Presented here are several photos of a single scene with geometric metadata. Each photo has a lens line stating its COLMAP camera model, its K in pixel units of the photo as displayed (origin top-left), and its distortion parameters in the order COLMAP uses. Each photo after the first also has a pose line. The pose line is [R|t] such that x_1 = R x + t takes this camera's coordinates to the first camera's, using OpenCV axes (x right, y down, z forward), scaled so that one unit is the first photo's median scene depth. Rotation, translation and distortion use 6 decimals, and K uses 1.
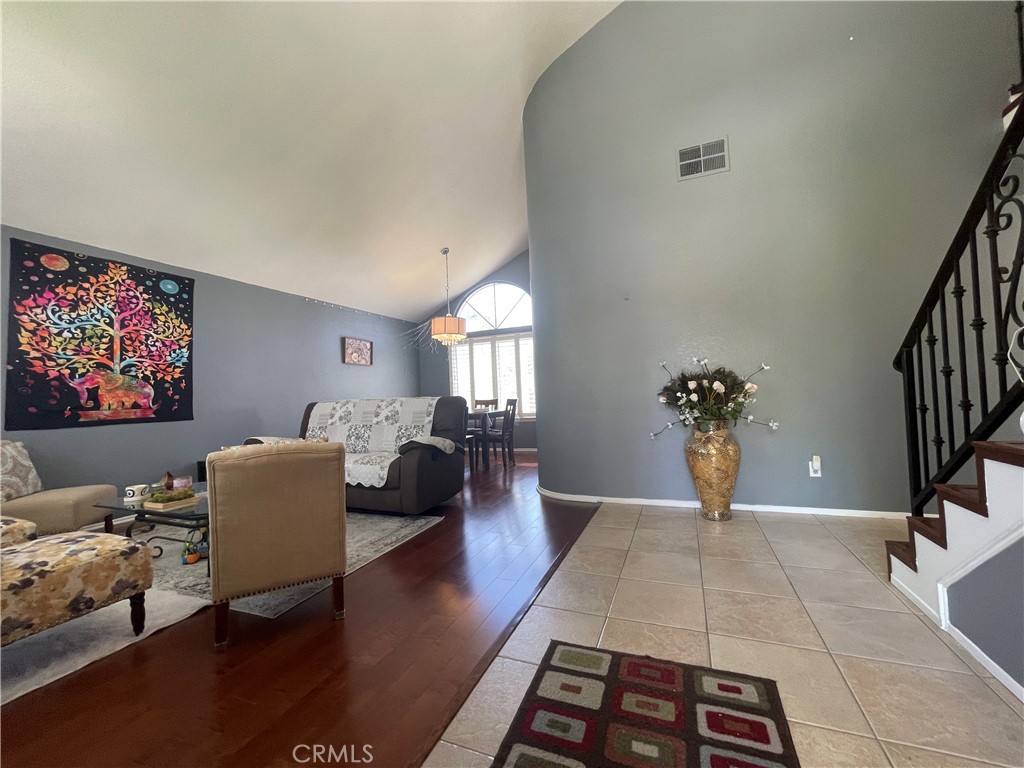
lens RADIAL K [[413.0, 0, 511.5], [0, 413.0, 379.4], [0, 0, 1]] dist [0.001013, 0.000194]
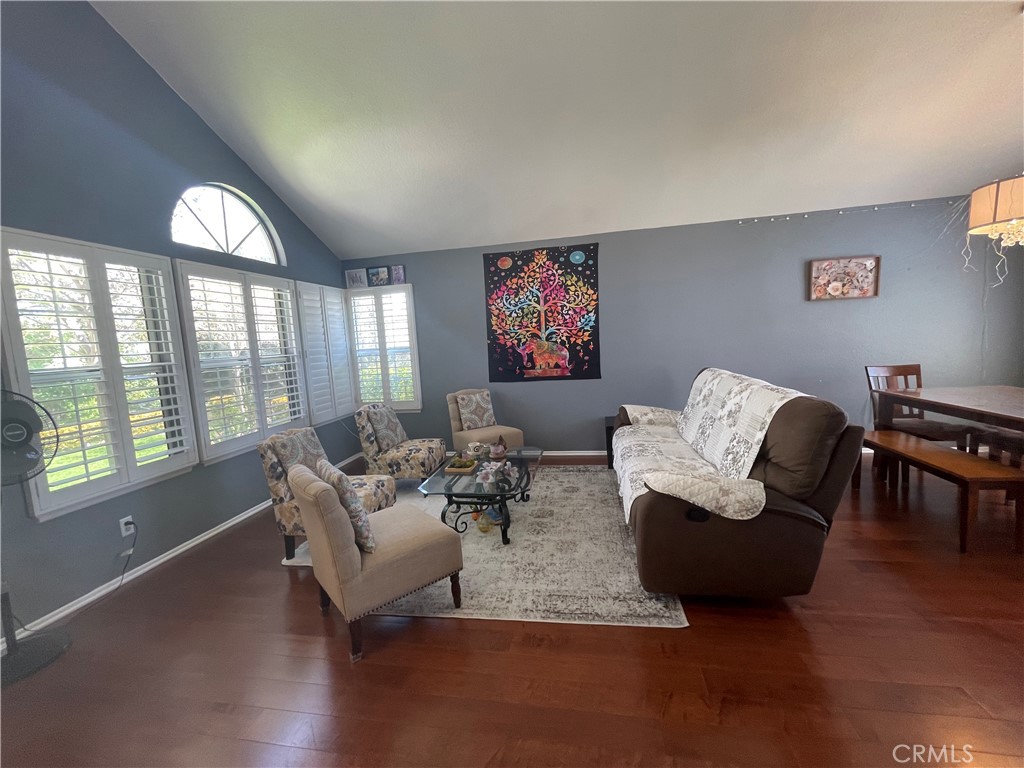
lens RADIAL K [[413.0, 0, 511.5], [0, 413.0, 379.4], [0, 0, 1]] dist [0.001013, 0.000194]
pose [[0.208445, 0.123808, -0.970166, 0.259493], [0.088076, 0.985549, 0.144695, -0.086904], [0.974060, -0.115609, 0.194528, 0.632581]]
